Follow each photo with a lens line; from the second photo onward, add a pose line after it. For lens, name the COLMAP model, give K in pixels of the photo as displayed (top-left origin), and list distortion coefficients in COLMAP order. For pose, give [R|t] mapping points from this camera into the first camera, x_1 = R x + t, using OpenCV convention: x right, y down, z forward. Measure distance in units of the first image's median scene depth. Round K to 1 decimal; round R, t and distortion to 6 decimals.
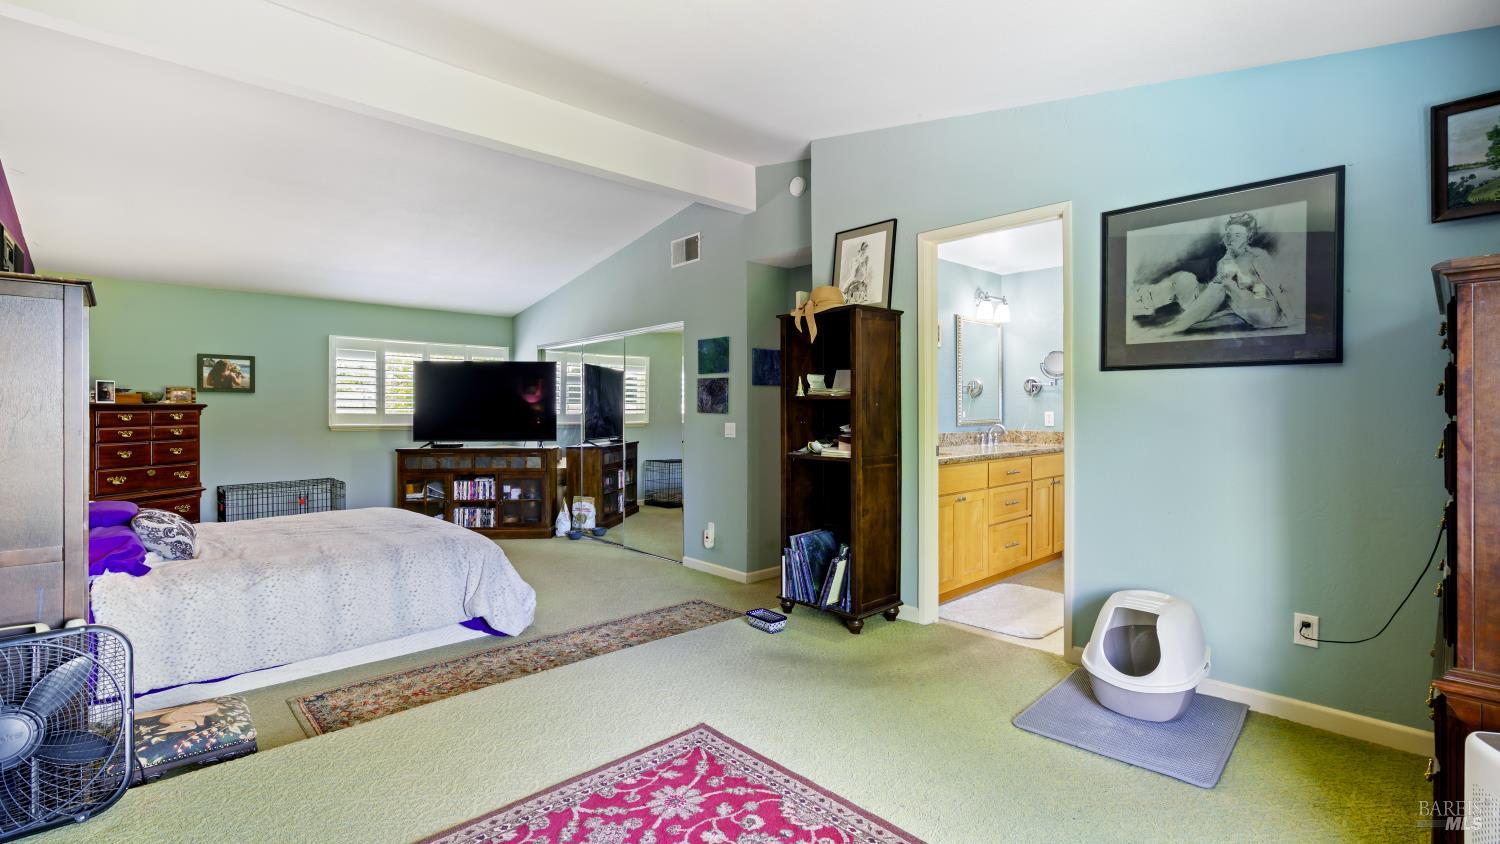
lens RADIAL K [[680.9, 0, 750.0], [0, 680.9, 422.0], [0, 0, 1]] dist [-0.003729, 0.000239]
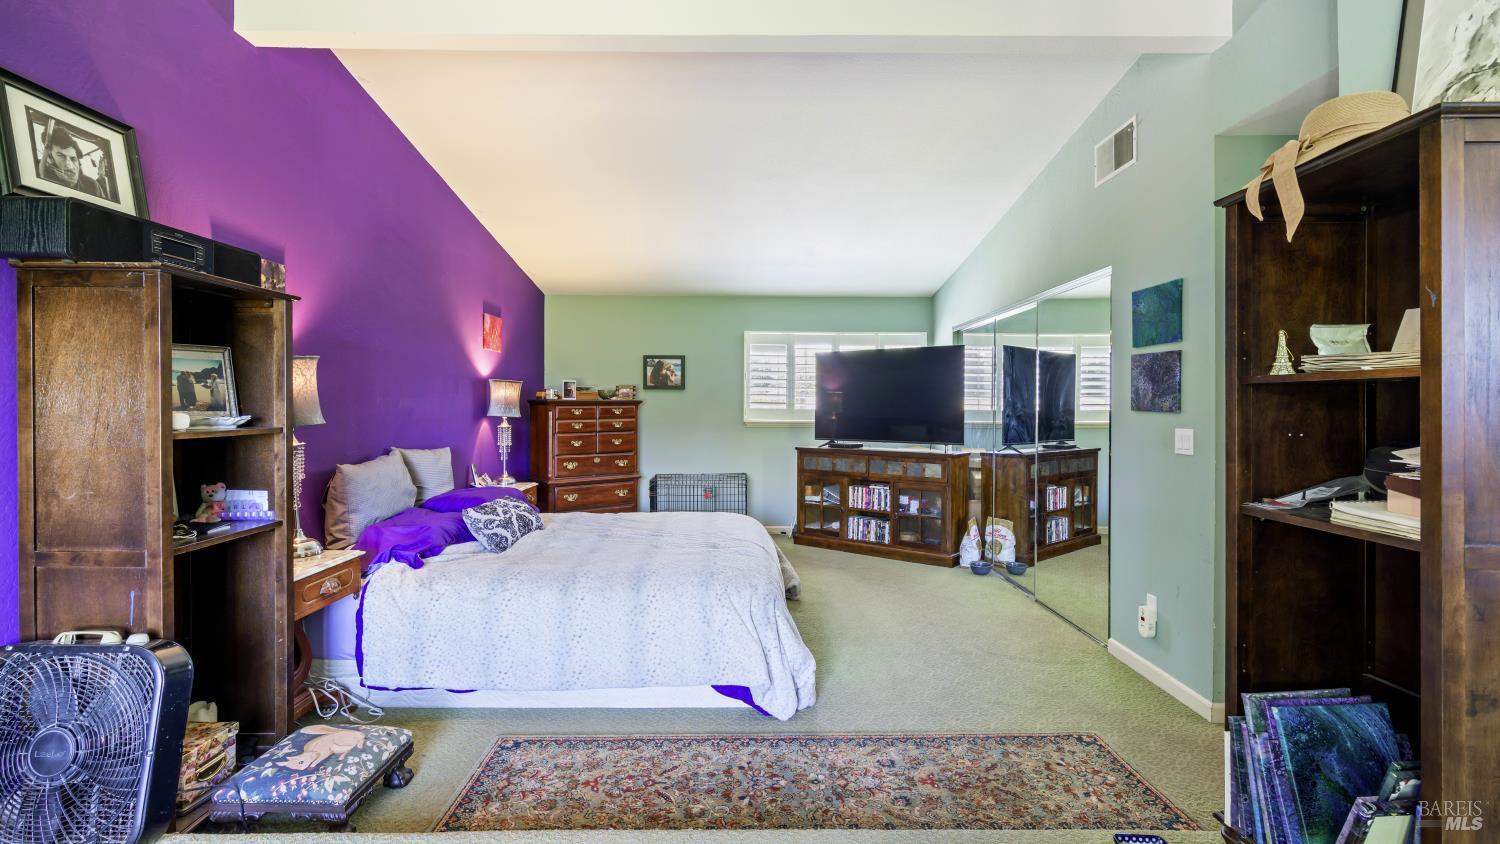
lens RADIAL K [[677.0, 0, 750.7], [0, 677.0, 408.8], [0, 0, 1]] dist [-0.015718, 0.009899]
pose [[0.735028, 0.004126, -0.678024, 0.080519], [-0.012805, 0.999888, -0.007796, -0.005975], [0.677916, 0.014413, 0.734998, 0.312047]]
